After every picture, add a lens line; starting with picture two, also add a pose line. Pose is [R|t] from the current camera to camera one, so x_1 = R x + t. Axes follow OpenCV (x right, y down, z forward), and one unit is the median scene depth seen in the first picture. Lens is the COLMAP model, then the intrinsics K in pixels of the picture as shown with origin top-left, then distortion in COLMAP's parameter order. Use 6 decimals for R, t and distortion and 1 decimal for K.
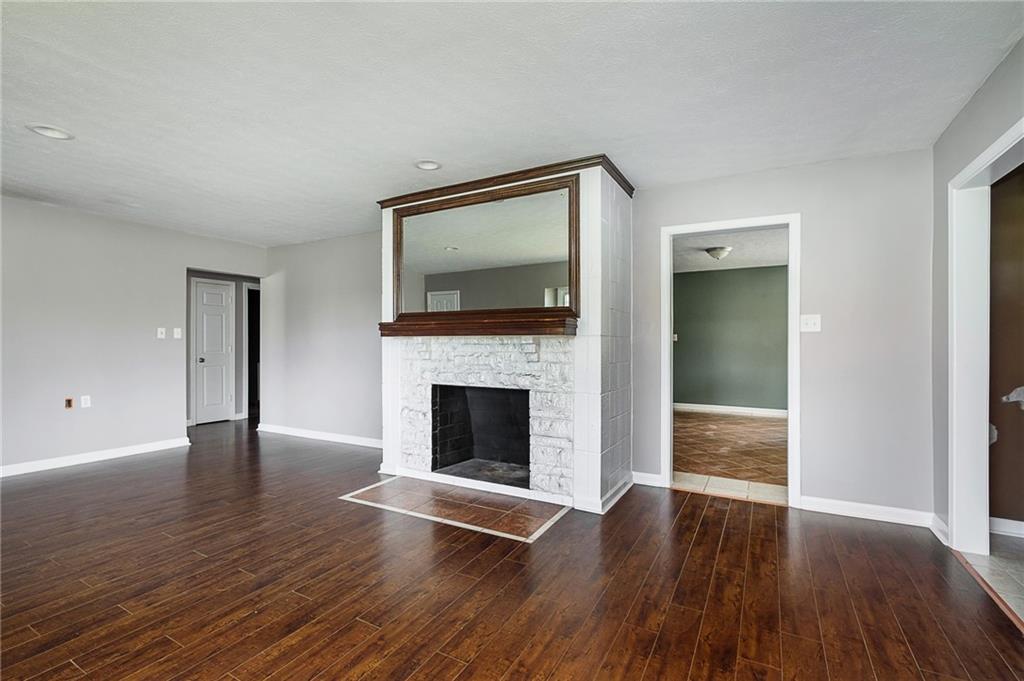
lens RADIAL K [[453.8, 0, 501.9], [0, 453.8, 347.4], [0, 0, 1]] dist [0.000667, -0.001290]
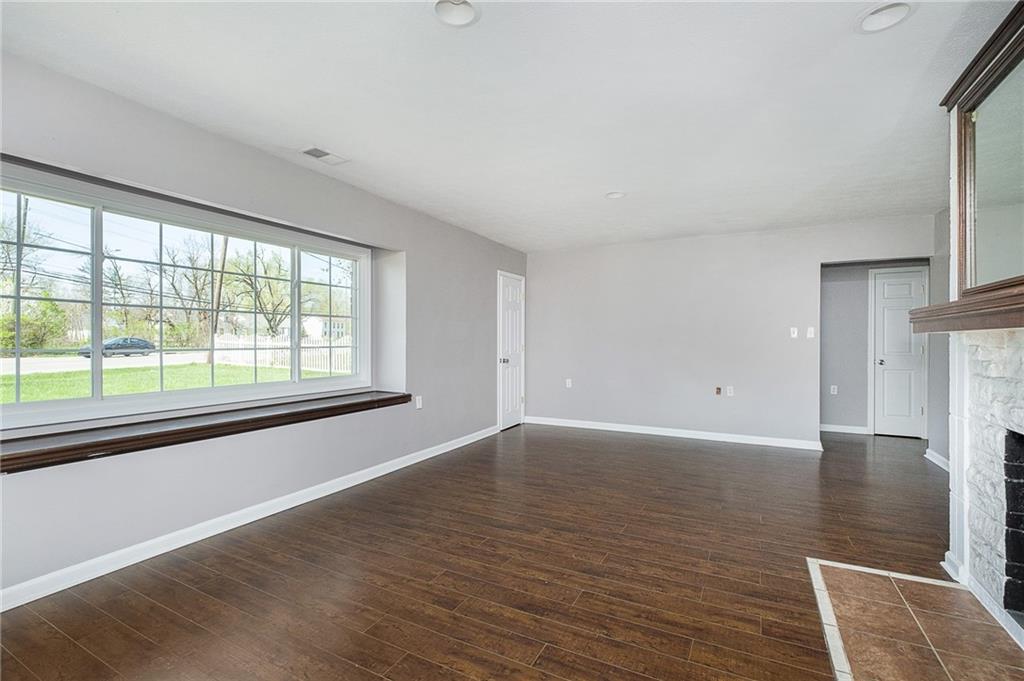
lens RADIAL K [[453.8, 0, 526.1], [0, 453.8, 341.2], [0, 0, 1]] dist [0.000667, -0.001290]
pose [[0.055574, -0.000480, -0.998454, 0.368602], [-0.006519, 0.999978, -0.000844, -0.012638], [0.998433, 0.006556, 0.055569, 0.549023]]
